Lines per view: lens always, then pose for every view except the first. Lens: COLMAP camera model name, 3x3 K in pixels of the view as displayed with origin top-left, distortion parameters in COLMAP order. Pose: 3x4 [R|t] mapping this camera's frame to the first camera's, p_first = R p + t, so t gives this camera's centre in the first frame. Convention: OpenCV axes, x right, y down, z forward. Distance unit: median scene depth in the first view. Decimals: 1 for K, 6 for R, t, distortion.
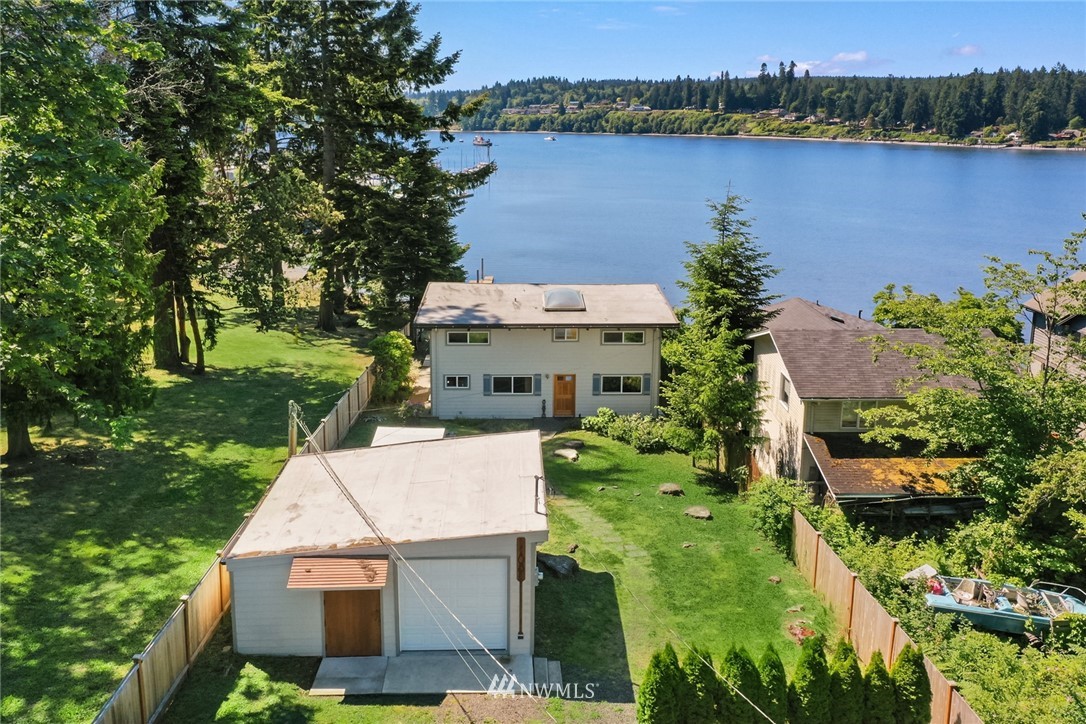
lens RADIAL K [[839.7, 0, 543.0], [0, 839.7, 362.0], [0, 0, 1]] dist [0.001324, 0.002112]
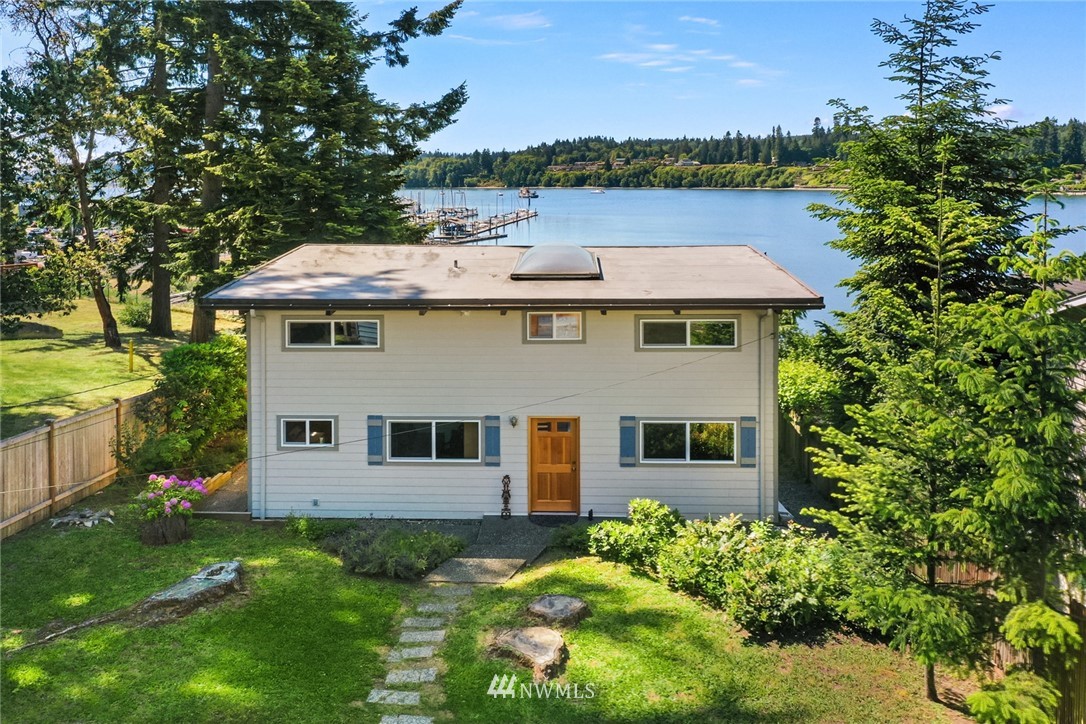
lens RADIAL K [[848.9, 0, 460.4], [0, 848.9, 301.5], [0, 0, 1]] dist [0.010584, 0.004433]
pose [[0.988015, -0.017720, -0.153340, 0.045601], [-0.004086, 0.990039, -0.140737, 0.017173], [0.154306, 0.139677, 0.978100, 0.536555]]
